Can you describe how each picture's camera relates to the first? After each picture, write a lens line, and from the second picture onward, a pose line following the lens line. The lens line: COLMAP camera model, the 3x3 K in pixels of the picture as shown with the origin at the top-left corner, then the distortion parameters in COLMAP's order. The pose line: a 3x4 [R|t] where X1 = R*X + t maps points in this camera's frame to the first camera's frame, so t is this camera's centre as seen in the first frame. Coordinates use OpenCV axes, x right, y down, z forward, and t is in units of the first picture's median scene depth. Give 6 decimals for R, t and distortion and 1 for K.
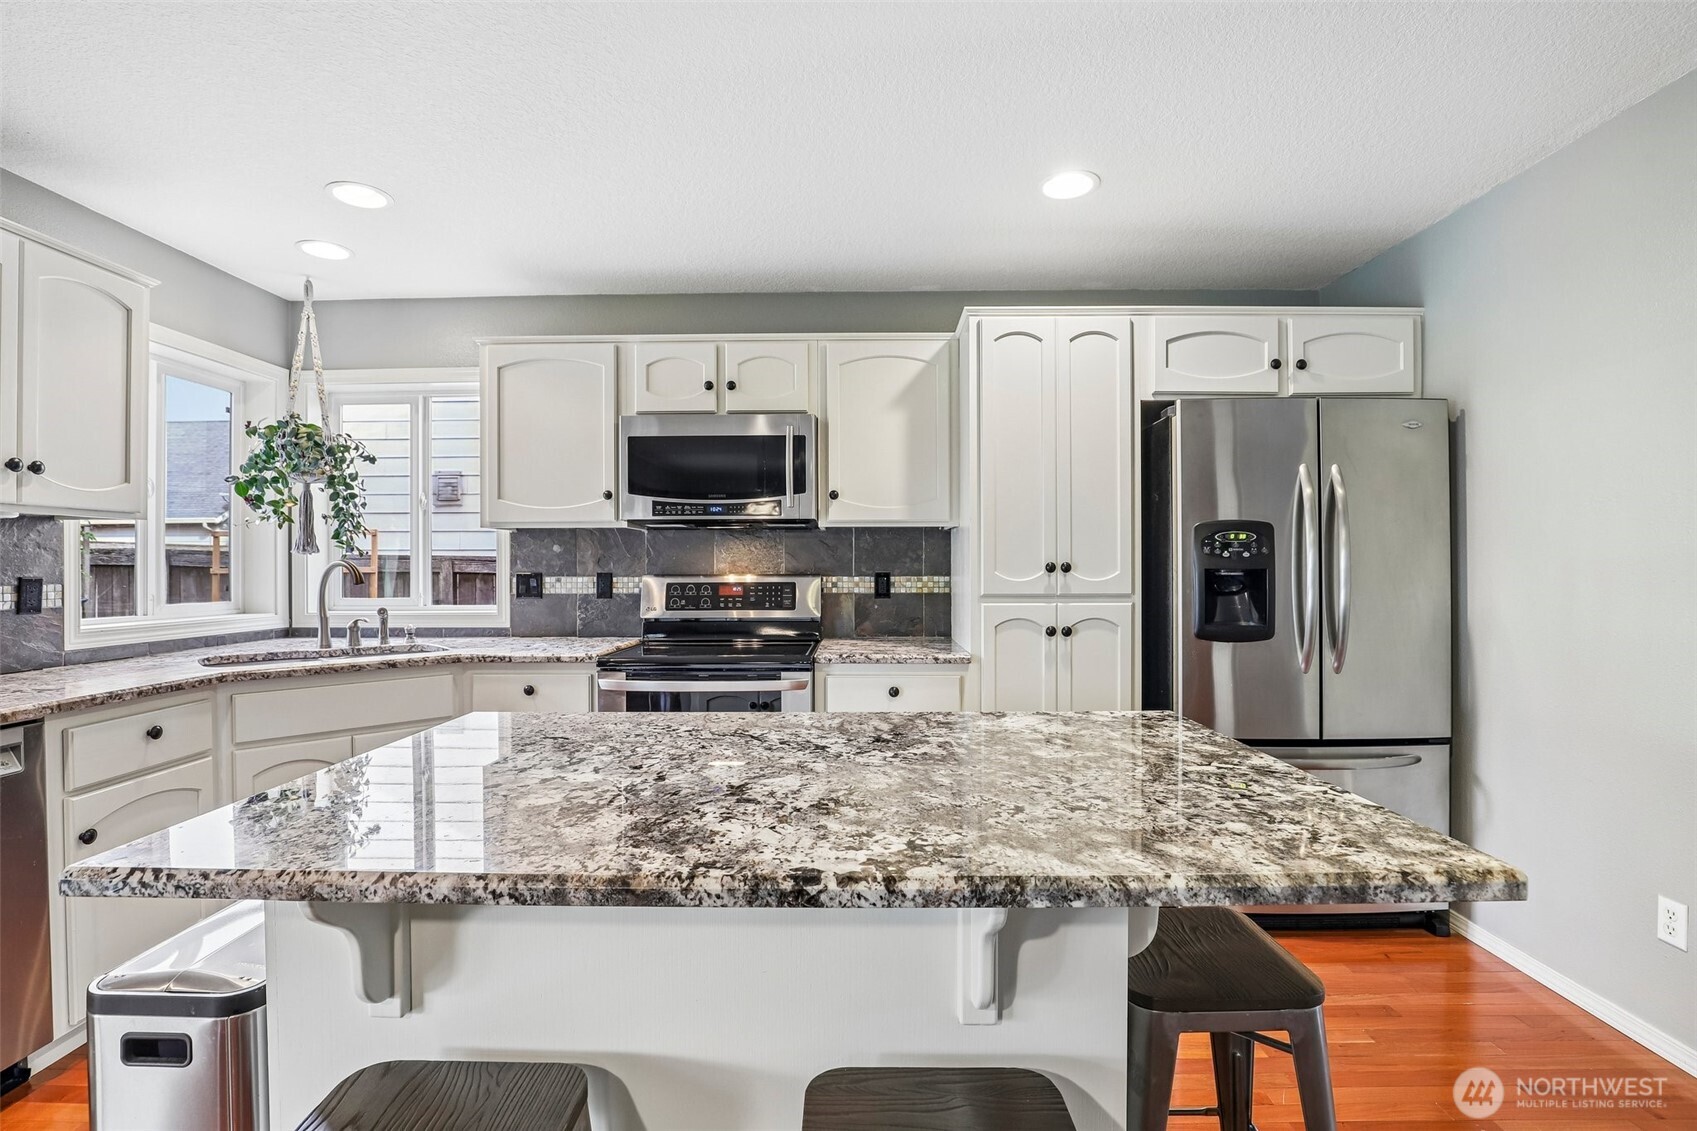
lens RADIAL K [[785.1, 0, 841.6], [0, 785.1, 566.2], [0, 0, 1]] dist [-0.030185, 0.004830]
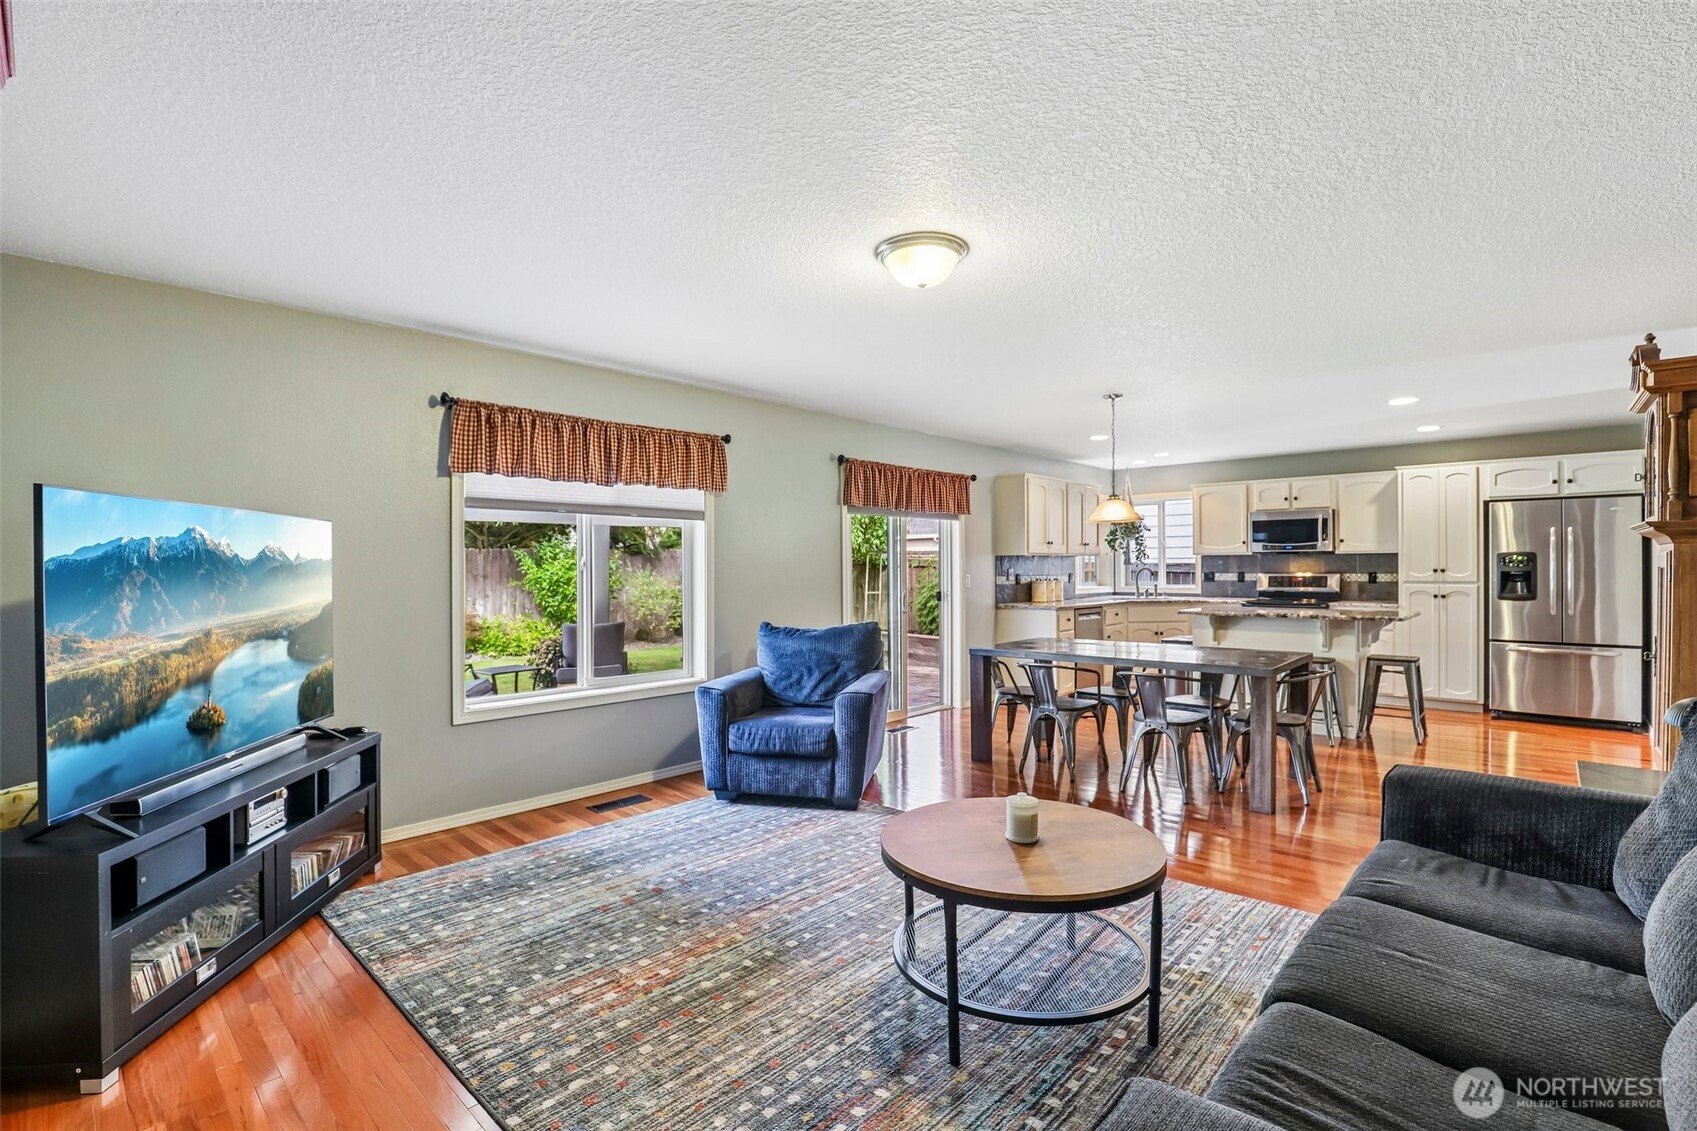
lens RADIAL K [[785.1, 0, 849.1], [0, 785.1, 565.6], [0, 0, 1]] dist [-0.030185, 0.004830]
pose [[0.749650, -0.001977, -0.661832, 0.445190], [0.003102, 0.999995, 0.000526, -0.018417], [0.661827, -0.002447, 0.749652, -1.862094]]
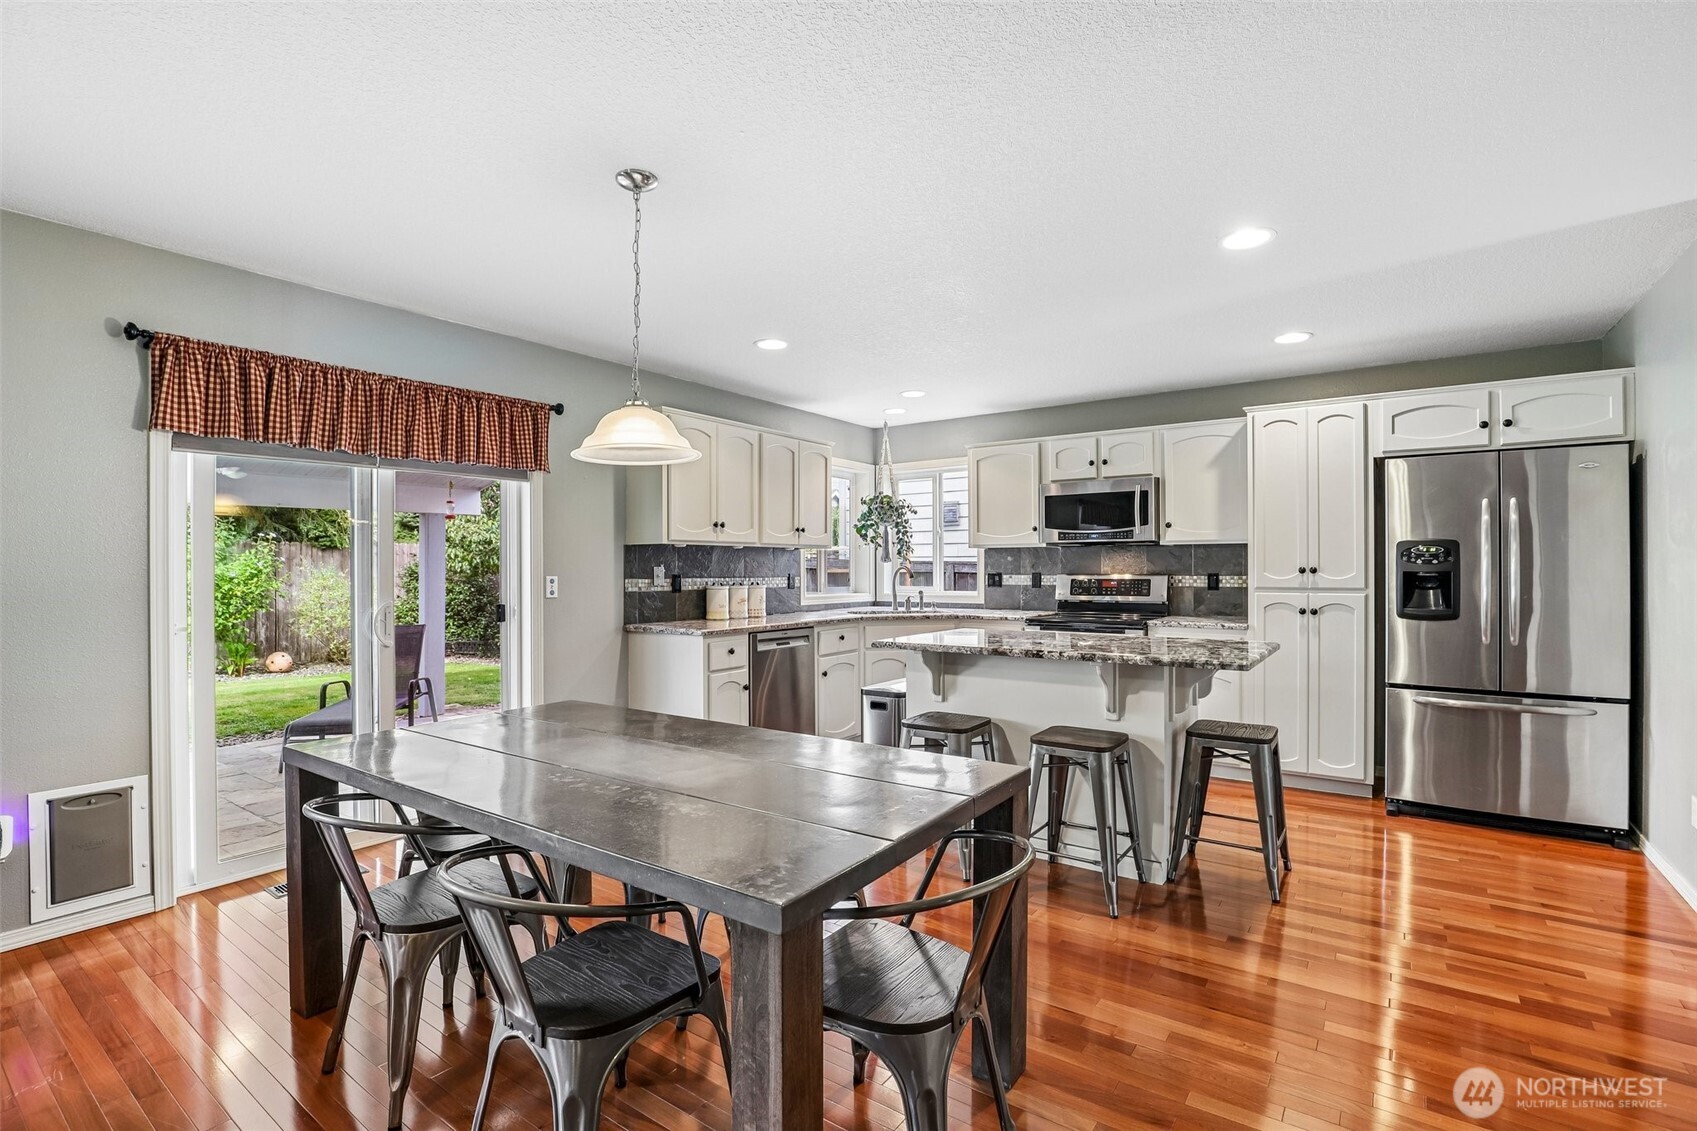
lens RADIAL K [[785.1, 0, 846.4], [0, 785.1, 567.2], [0, 0, 1]] dist [-0.030185, 0.004830]
pose [[0.826954, -0.000332, -0.562270, 0.348140], [0.000413, 1.000000, 0.000016, -0.004408], [0.562270, -0.000245, 0.826954, -0.710881]]
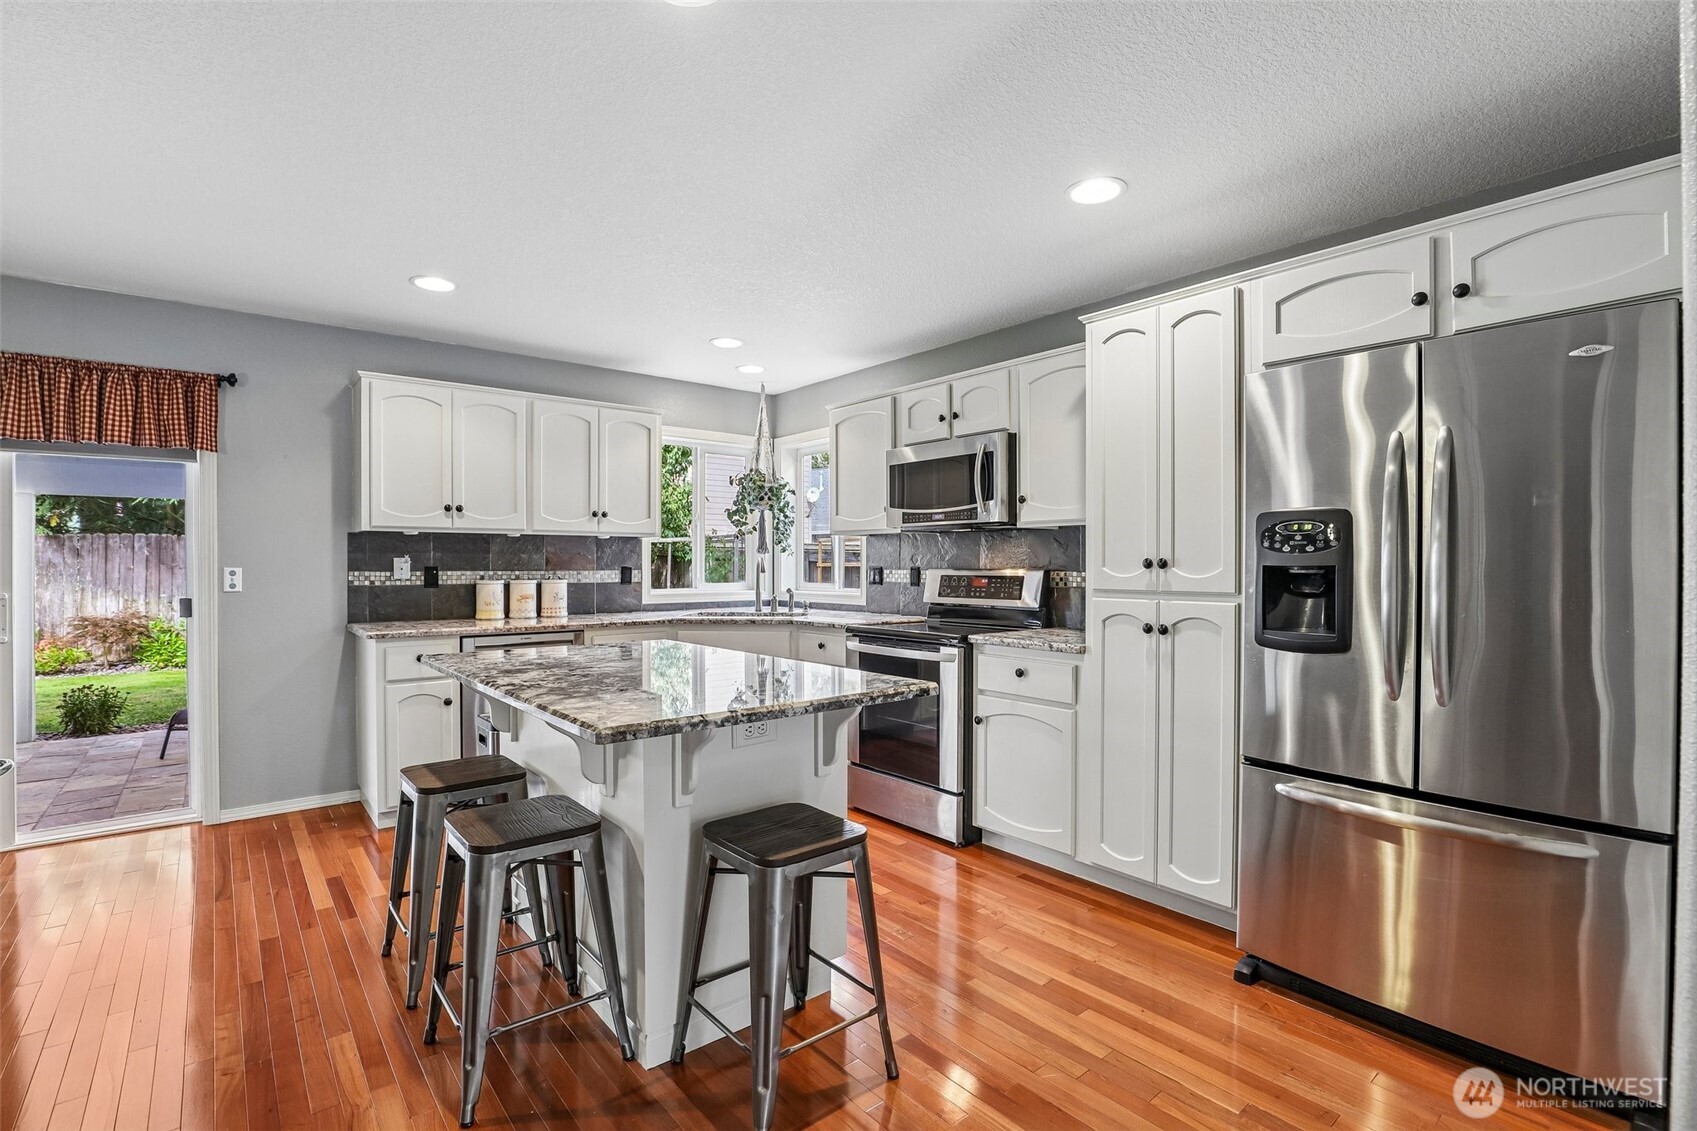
lens RADIAL K [[785.1, 0, 841.9], [0, 785.1, 565.7], [0, 0, 1]] dist [-0.030185, 0.004830]
pose [[0.649417, 0.005128, -0.760415, 0.687913], [-0.001954, 0.999985, 0.005074, 0.000088], [0.760430, -0.001809, 0.649418, 0.061569]]
